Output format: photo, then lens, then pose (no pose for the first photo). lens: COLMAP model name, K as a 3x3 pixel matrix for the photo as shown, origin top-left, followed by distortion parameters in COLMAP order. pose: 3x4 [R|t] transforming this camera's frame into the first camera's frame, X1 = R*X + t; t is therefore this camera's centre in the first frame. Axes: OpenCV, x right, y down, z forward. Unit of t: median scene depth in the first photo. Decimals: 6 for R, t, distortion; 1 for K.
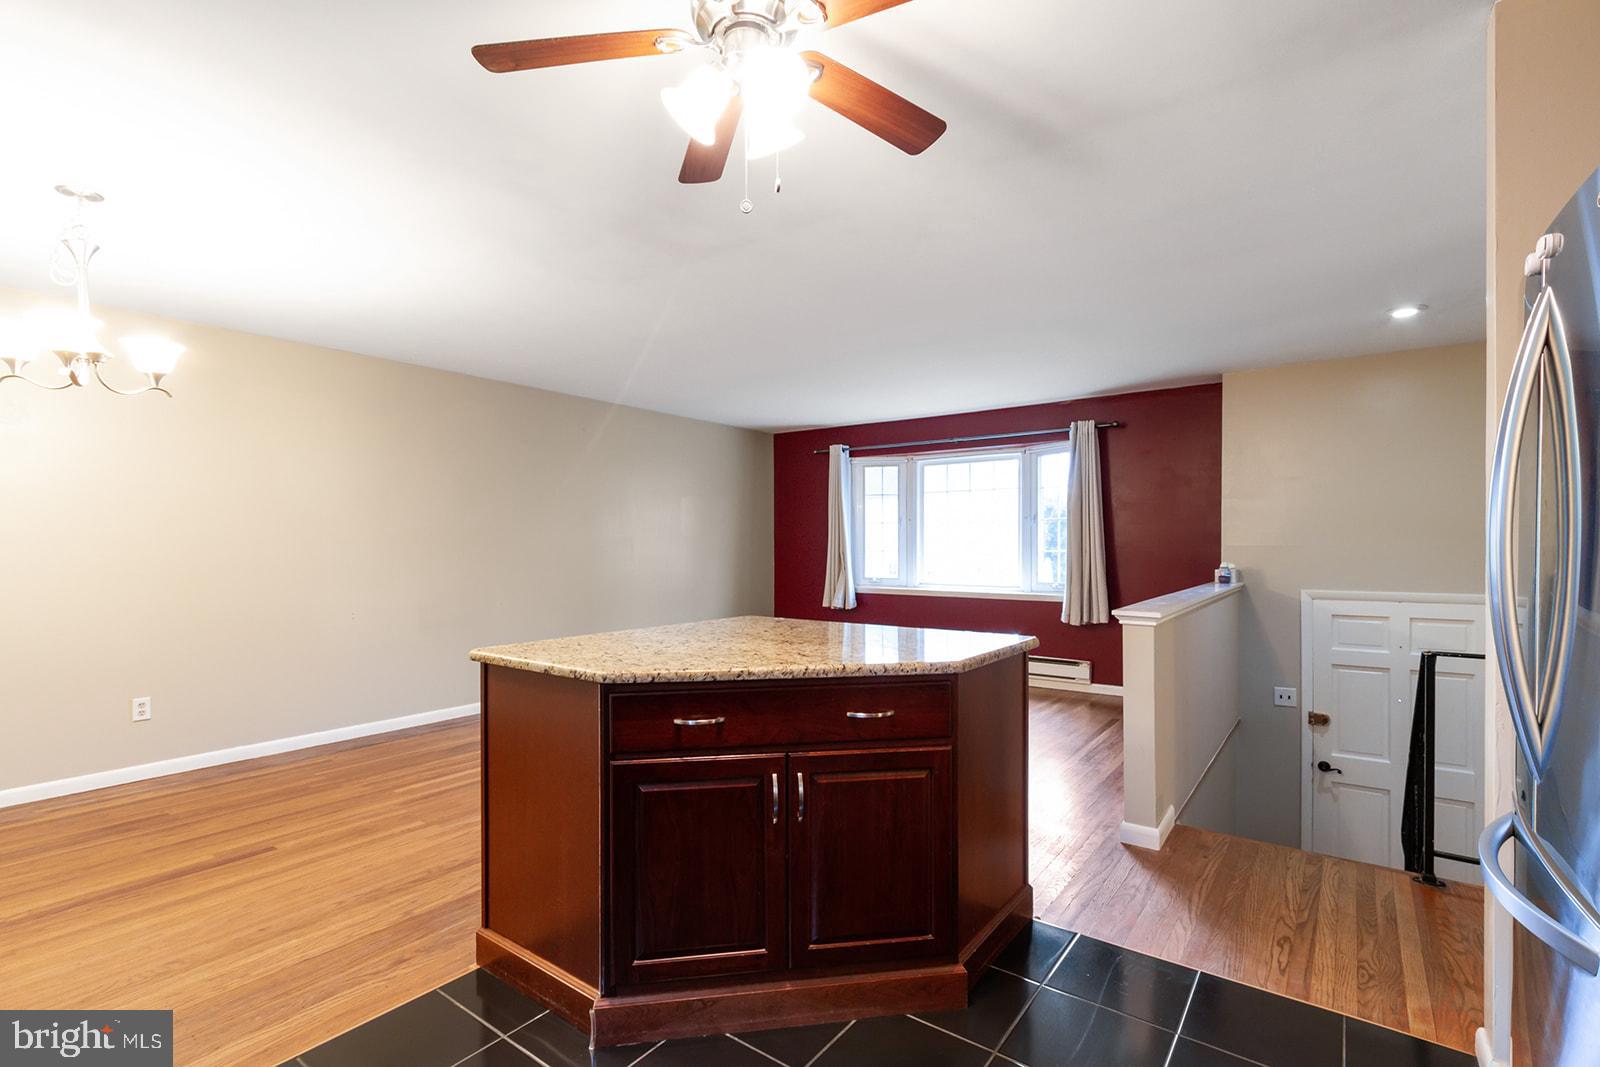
lens RADIAL K [[754.1, 0, 804.9], [0, 754.1, 541.5], [0, 0, 1]] dist [0.001283, 0.000275]
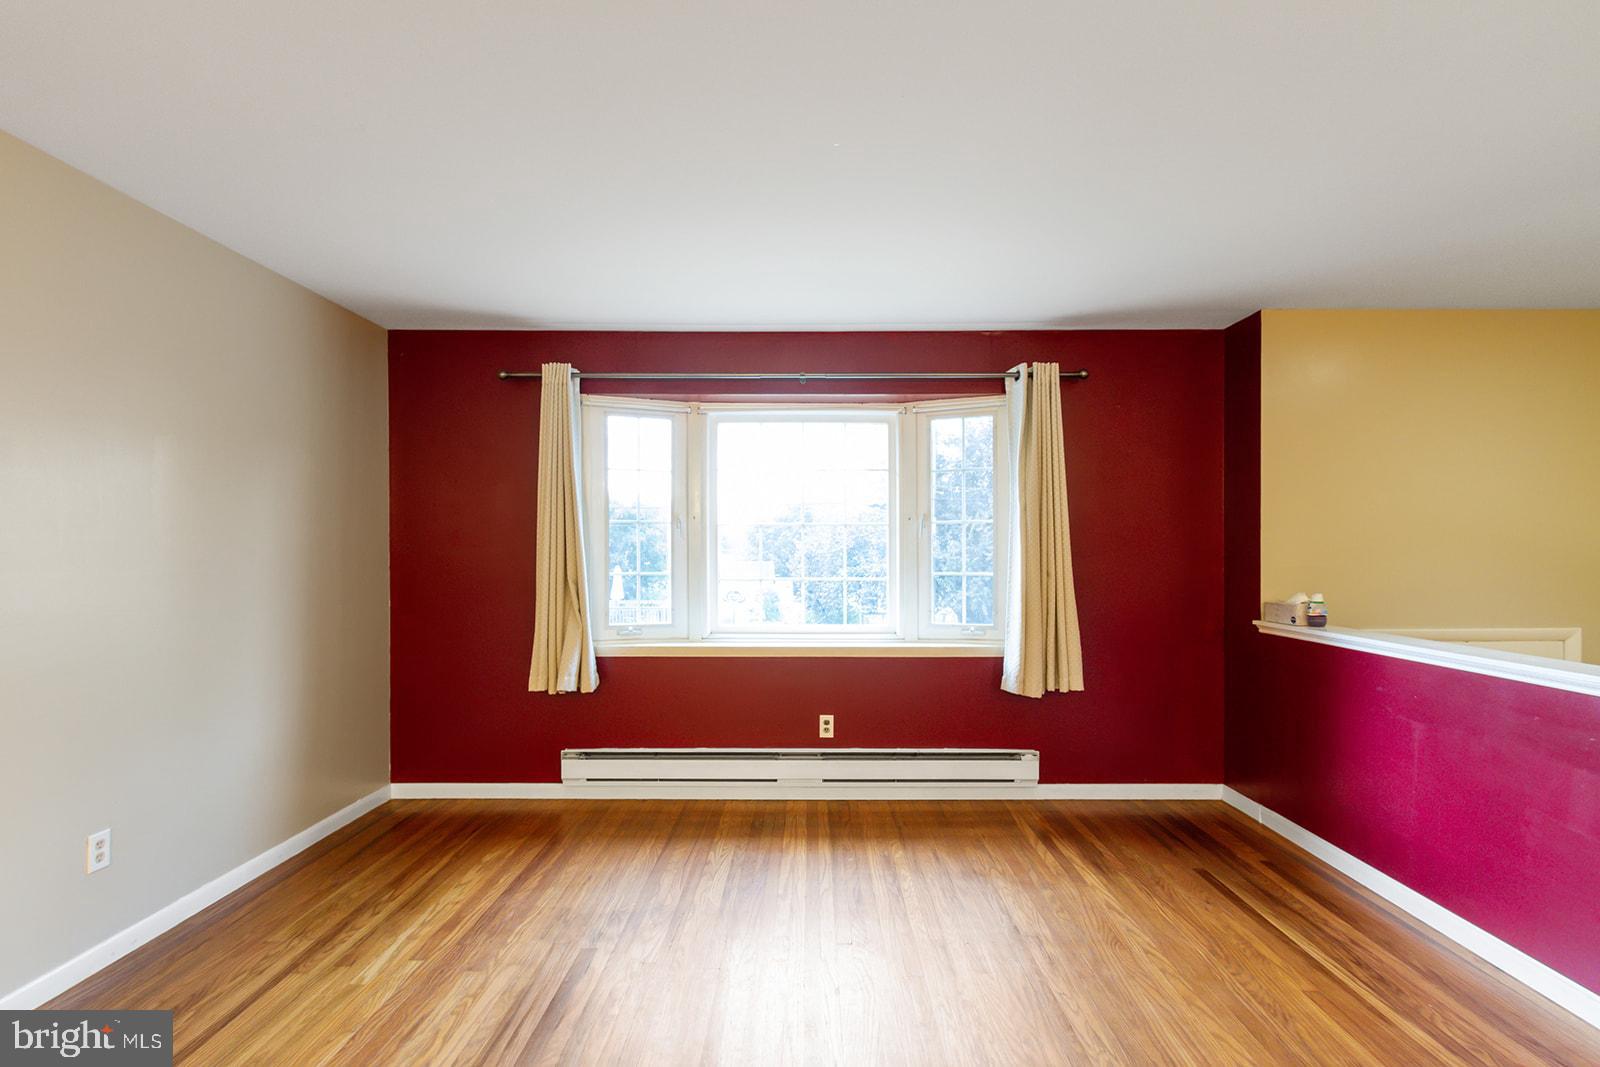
lens RADIAL K [[754.1, 0, 814.3], [0, 754.1, 546.9], [0, 0, 1]] dist [0.001283, 0.000275]
pose [[0.801628, 0.002205, 0.597819, -0.130460], [-0.002563, 0.999997, -0.000251, -0.008349], [-0.597817, -0.001330, 0.801631, 0.545751]]
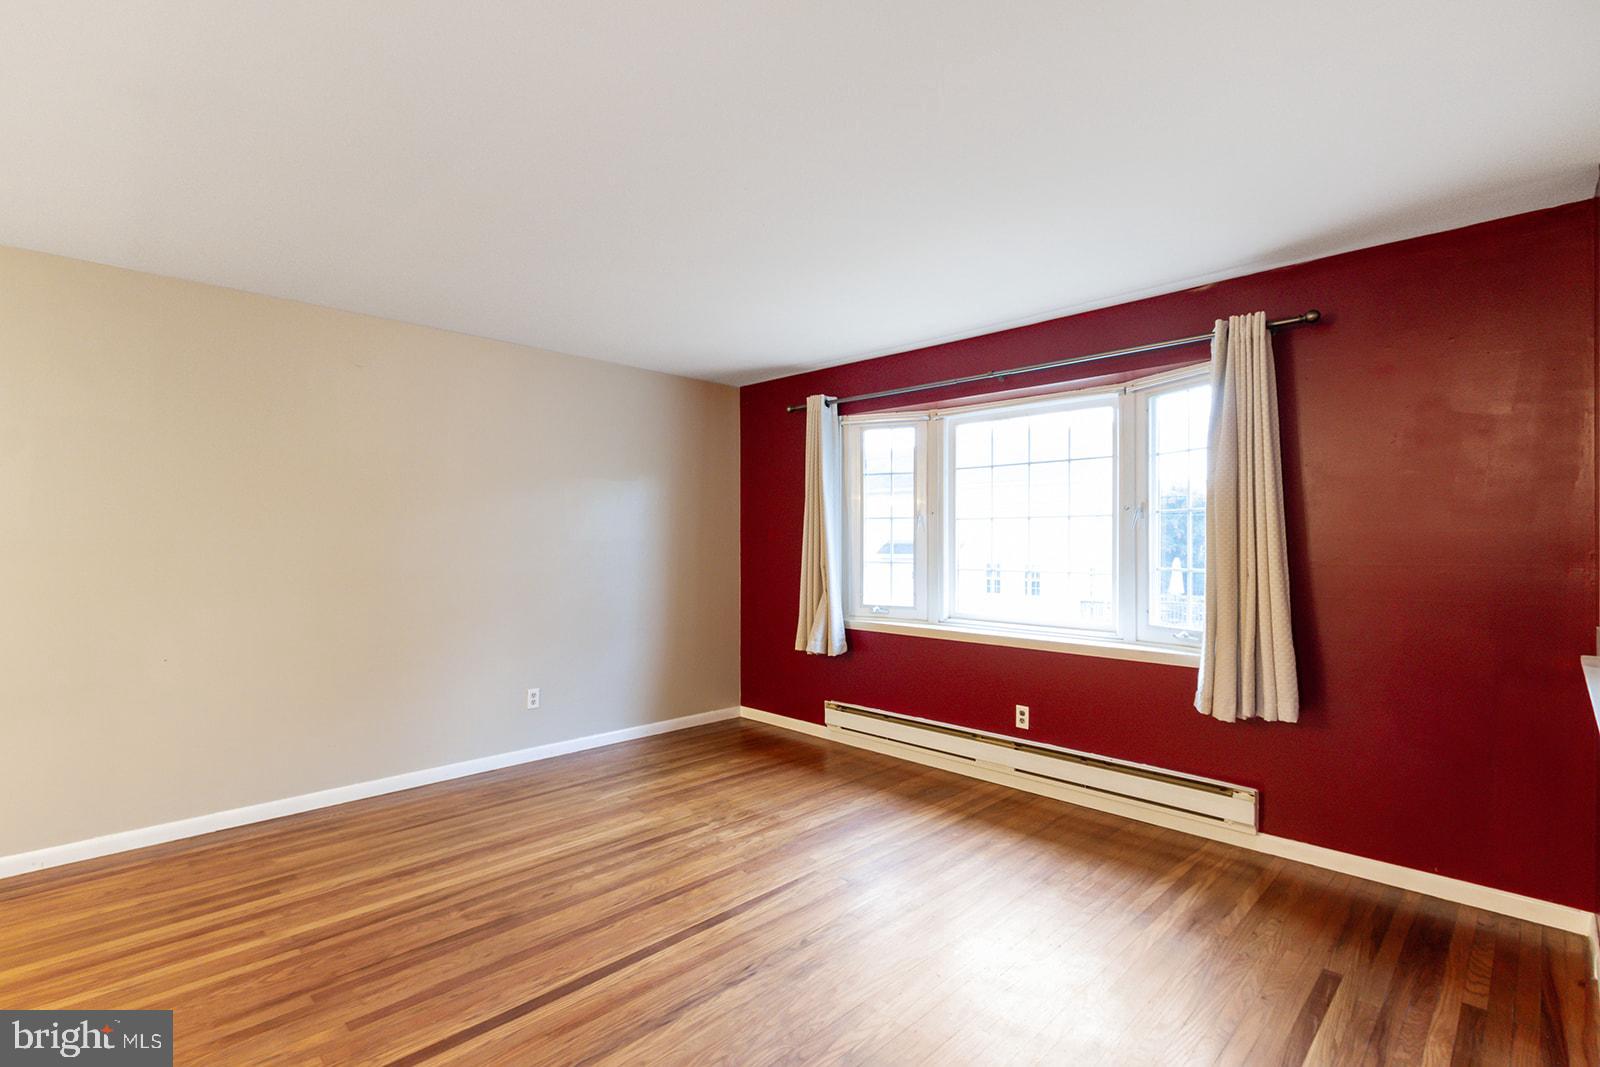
lens RADIAL K [[754.1, 0, 803.6], [0, 754.1, 533.4], [0, 0, 1]] dist [0.001283, 0.000275]
pose [[0.989293, 0.000135, -0.145940, 0.135104], [-0.000875, 0.999987, -0.005008, -0.009795], [0.145938, 0.005082, 0.989281, 0.404575]]
